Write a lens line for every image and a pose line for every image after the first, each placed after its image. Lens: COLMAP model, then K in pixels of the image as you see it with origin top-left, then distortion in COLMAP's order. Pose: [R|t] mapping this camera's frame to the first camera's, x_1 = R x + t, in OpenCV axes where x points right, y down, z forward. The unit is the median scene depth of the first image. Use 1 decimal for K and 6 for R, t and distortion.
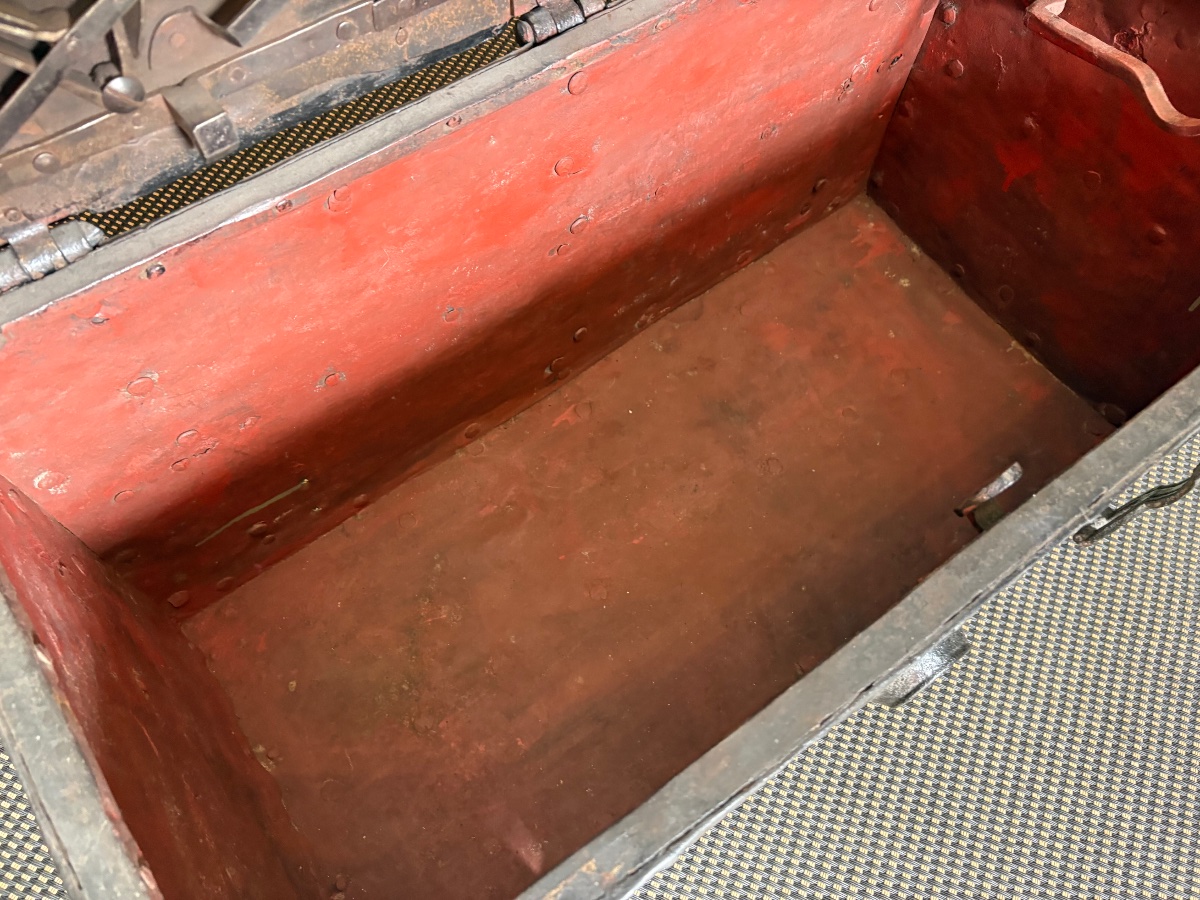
lens RADIAL K [[897.9, 0, 594.9], [0, 897.9, 447.5], [0, 0, 1]] dist [0.017153, -0.042339]
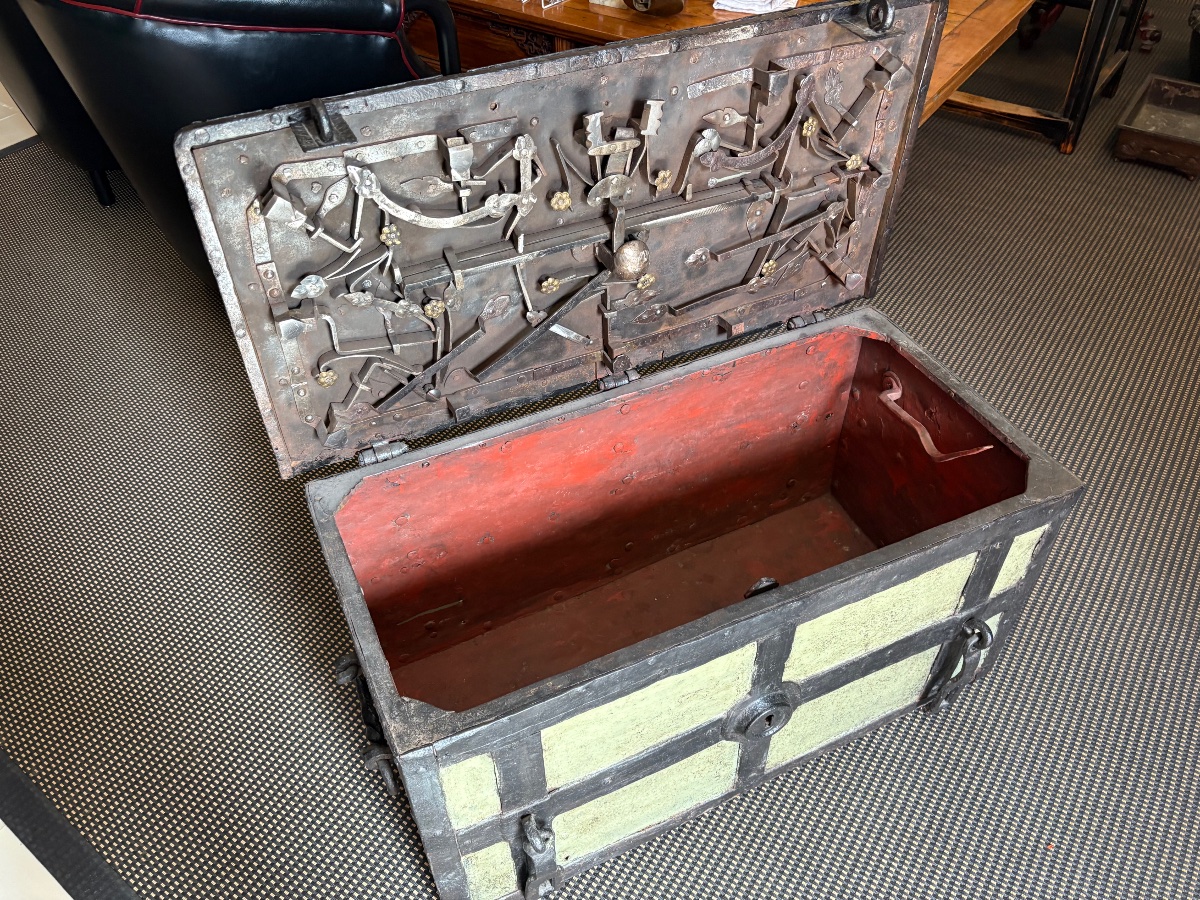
lens RADIAL K [[897.9, 0, 602.1], [0, 897.9, 450.8], [0, 0, 1]] dist [0.017153, -0.042339]
pose [[0.979469, 0.096368, -0.177068, 0.250265], [-0.151047, 0.932517, -0.328020, 0.312261], [0.133508, 0.348031, 0.927928, -0.752937]]
